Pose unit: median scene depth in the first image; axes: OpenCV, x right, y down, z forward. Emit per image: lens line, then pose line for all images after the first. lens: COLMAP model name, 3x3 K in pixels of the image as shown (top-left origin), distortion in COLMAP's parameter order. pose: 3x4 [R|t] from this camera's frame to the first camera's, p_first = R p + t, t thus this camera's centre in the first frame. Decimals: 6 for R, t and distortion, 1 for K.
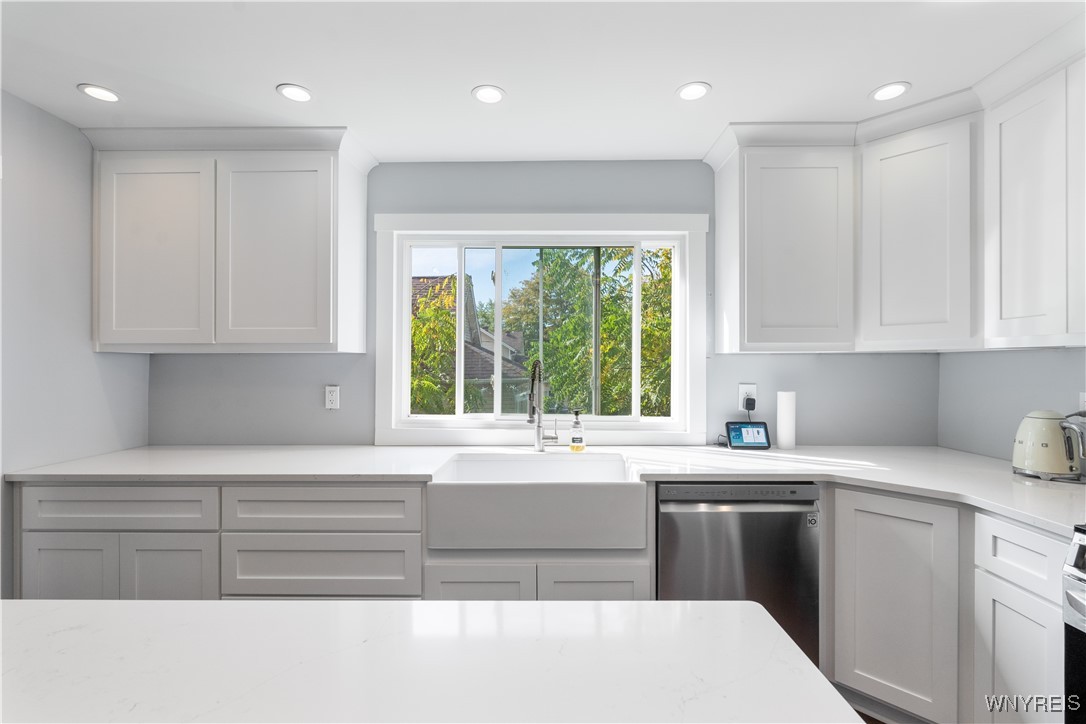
lens RADIAL K [[487.7, 0, 546.6], [0, 487.7, 364.6], [0, 0, 1]] dist [-0.003168, 0.000924]
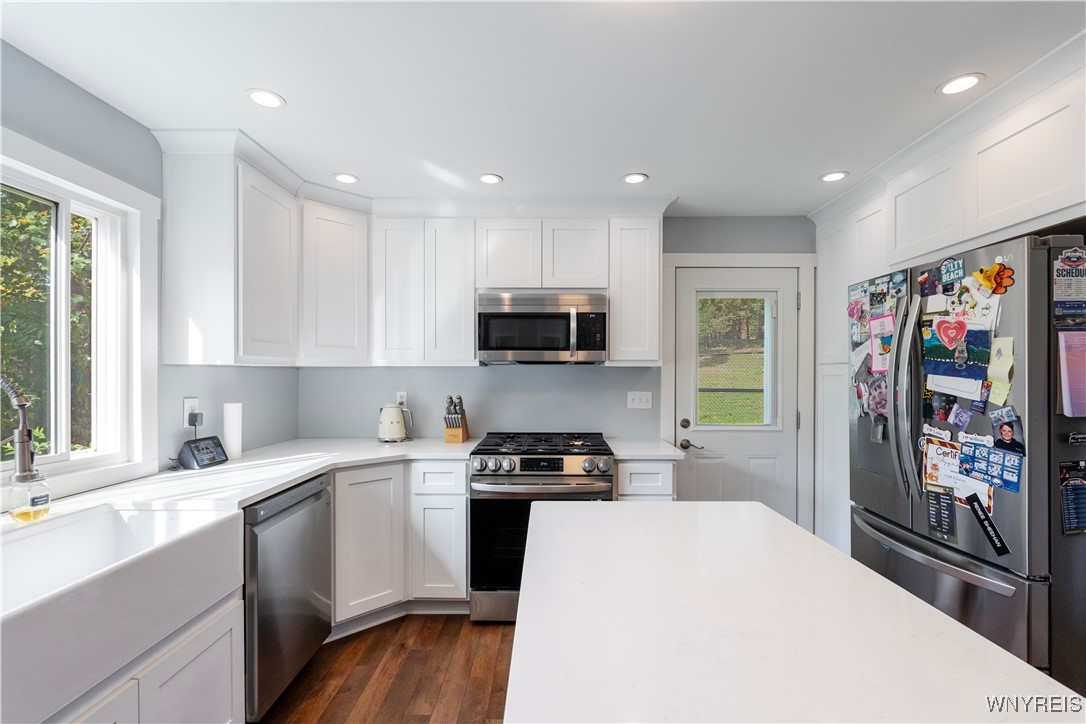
lens RADIAL K [[487.7, 0, 547.6], [0, 487.7, 376.4], [0, 0, 1]] dist [-0.003168, 0.000924]
pose [[0.001039, -0.005566, 0.999984, -0.584390], [0.000959, 0.999984, 0.005565, -0.006140], [-0.999999, 0.000953, 0.001044, 0.370728]]
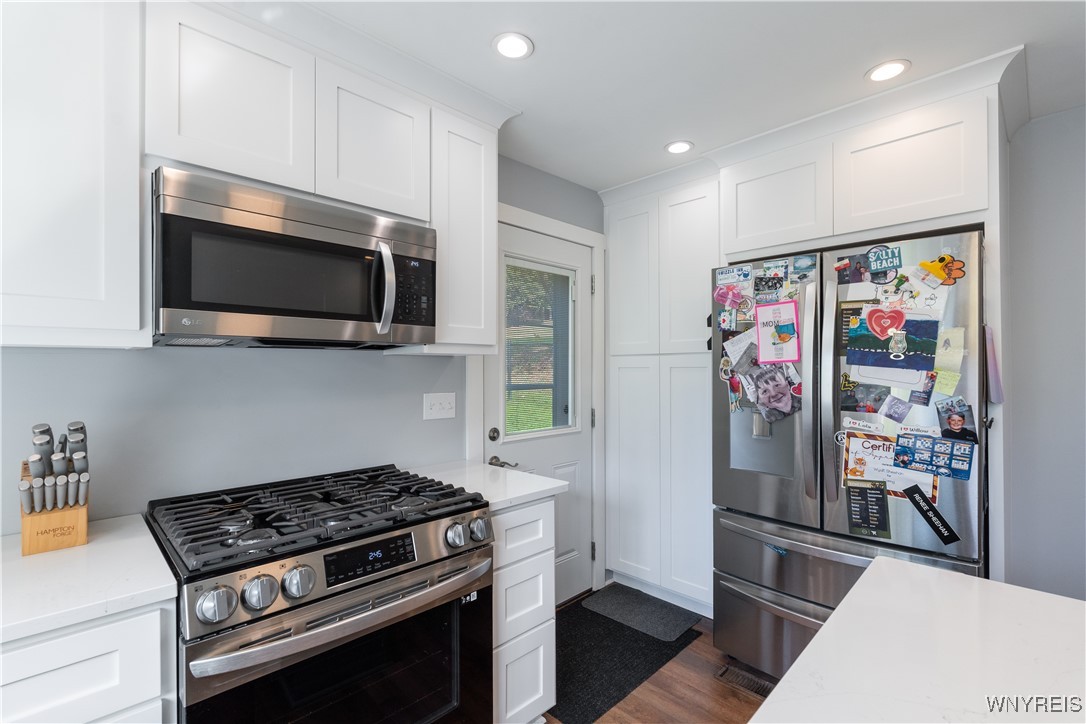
lens RADIAL K [[487.7, 0, 548.3], [0, 487.7, 366.0], [0, 0, 1]] dist [-0.003168, 0.000924]
pose [[-0.714701, 0.003564, 0.699421, 0.063334], [0.003480, 0.999993, -0.001539, -0.003531], [-0.699421, 0.001334, -0.714708, 0.643418]]
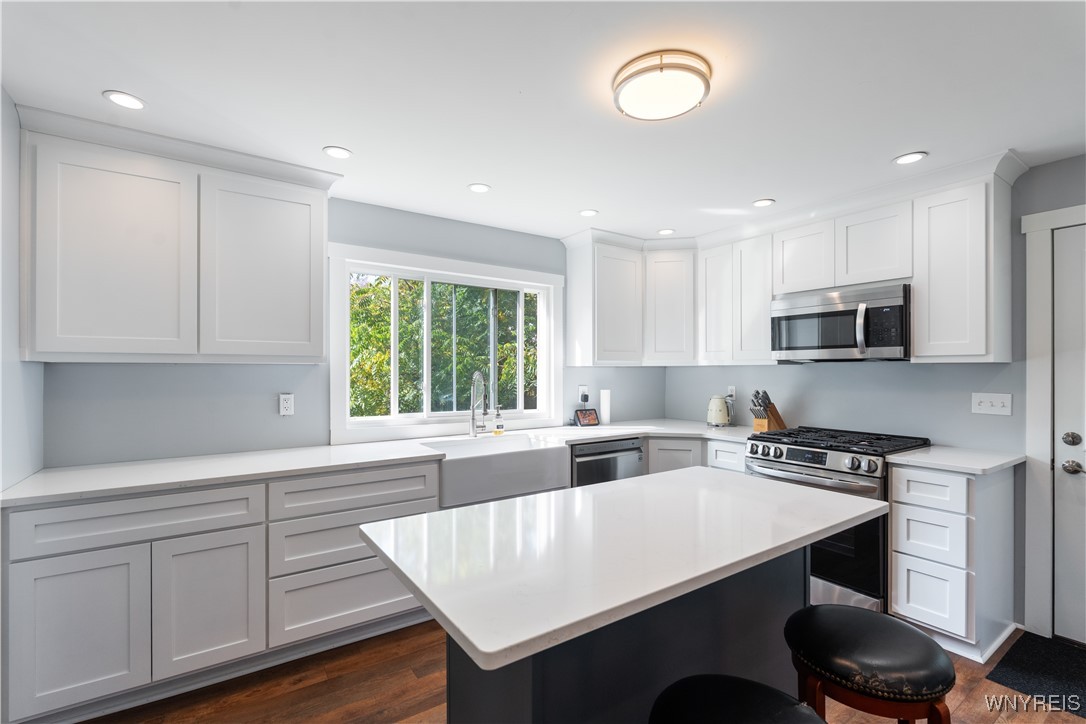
lens RADIAL K [[487.7, 0, 551.8], [0, 487.7, 367.5], [0, 0, 1]] dist [-0.003168, 0.000924]
pose [[0.814007, 0.004105, 0.580840, -0.675857], [0.001357, 0.999959, -0.008968, -0.005645], [-0.580853, 0.008088, 0.813968, -0.262020]]
